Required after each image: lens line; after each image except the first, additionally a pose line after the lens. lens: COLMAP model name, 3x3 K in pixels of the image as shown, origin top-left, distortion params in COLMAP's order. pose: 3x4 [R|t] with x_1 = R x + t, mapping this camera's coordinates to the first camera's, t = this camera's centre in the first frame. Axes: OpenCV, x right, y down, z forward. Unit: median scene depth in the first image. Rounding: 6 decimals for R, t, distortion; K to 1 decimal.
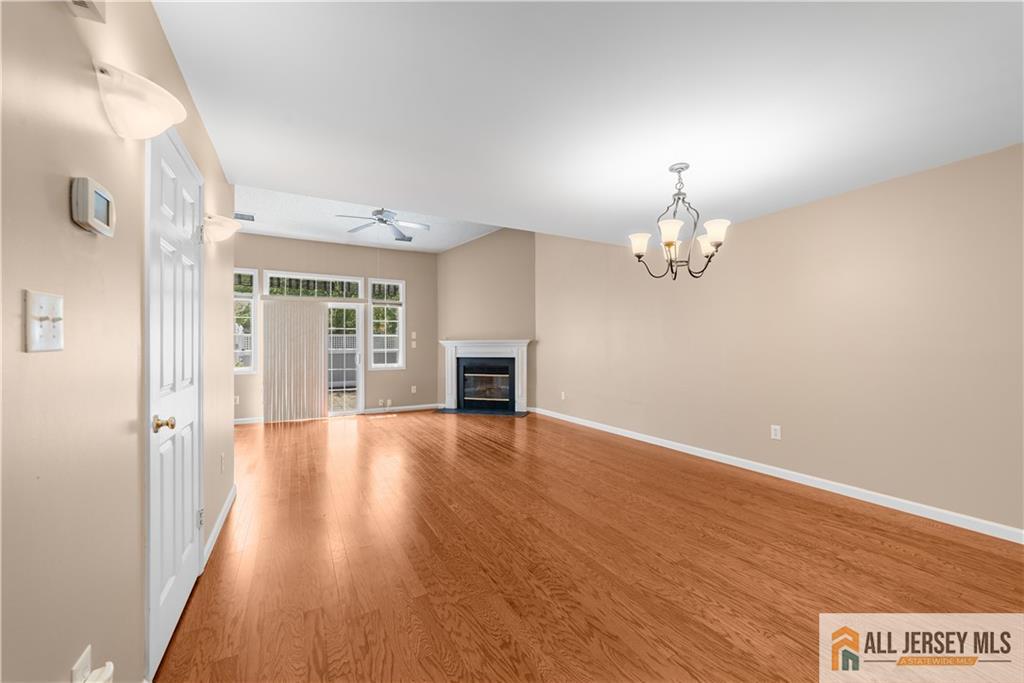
lens RADIAL K [[390.3, 0, 510.9], [0, 390.3, 347.9], [0, 0, 1]] dist [-0.000078, 0.000104]
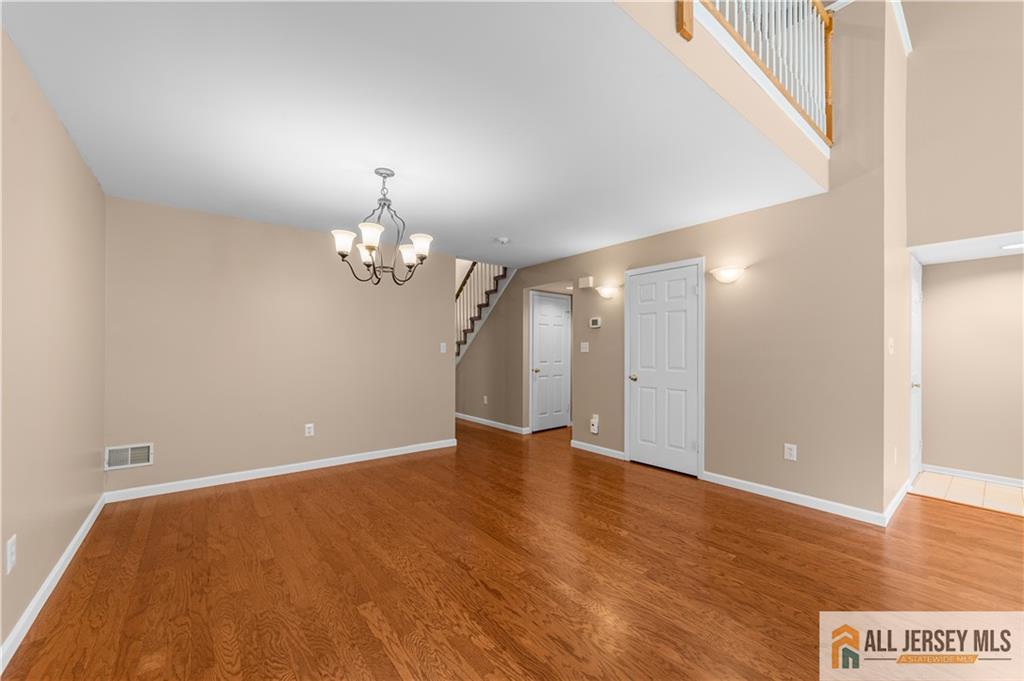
lens RADIAL K [[390.3, 0, 510.9], [0, 390.3, 346.9], [0, 0, 1]] dist [-0.000078, 0.000104]
pose [[-0.984625, -0.003097, -0.174656, 0.108201], [-0.001884, 0.999973, -0.007111, -0.003828], [0.174674, -0.006673, -0.984604, 0.763666]]
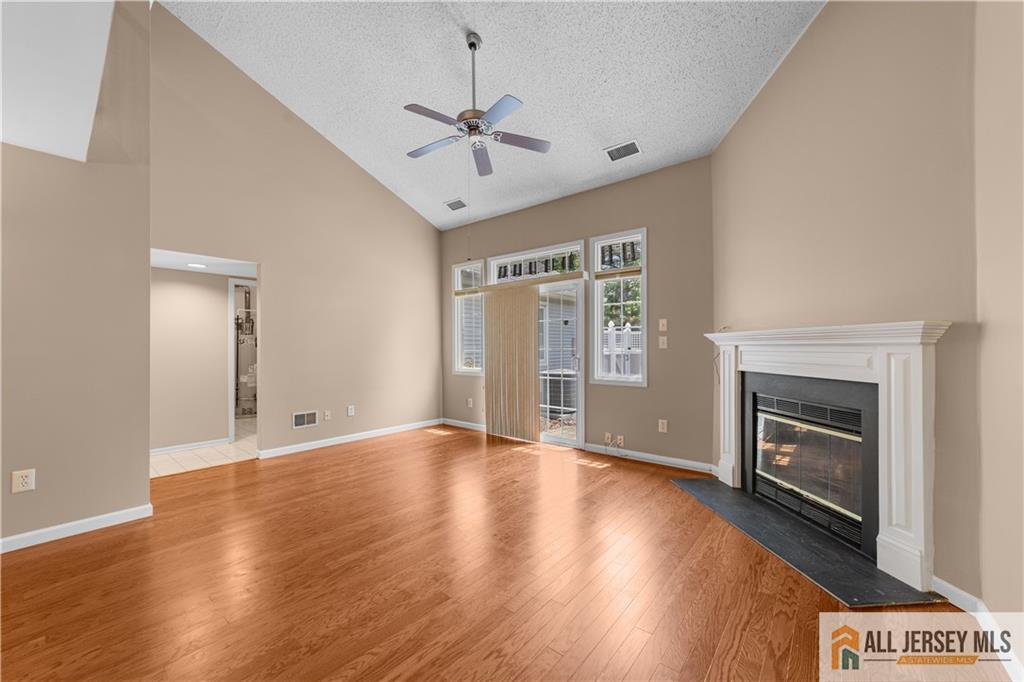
lens RADIAL K [[390.3, 0, 510.9], [0, 390.3, 347.4], [0, 0, 1]] dist [-0.000078, 0.000104]
pose [[0.371254, 0.003543, -0.928524, 0.183130], [-0.000761, 0.999994, 0.003511, -0.003578], [0.928531, -0.000597, 0.371255, 0.642735]]
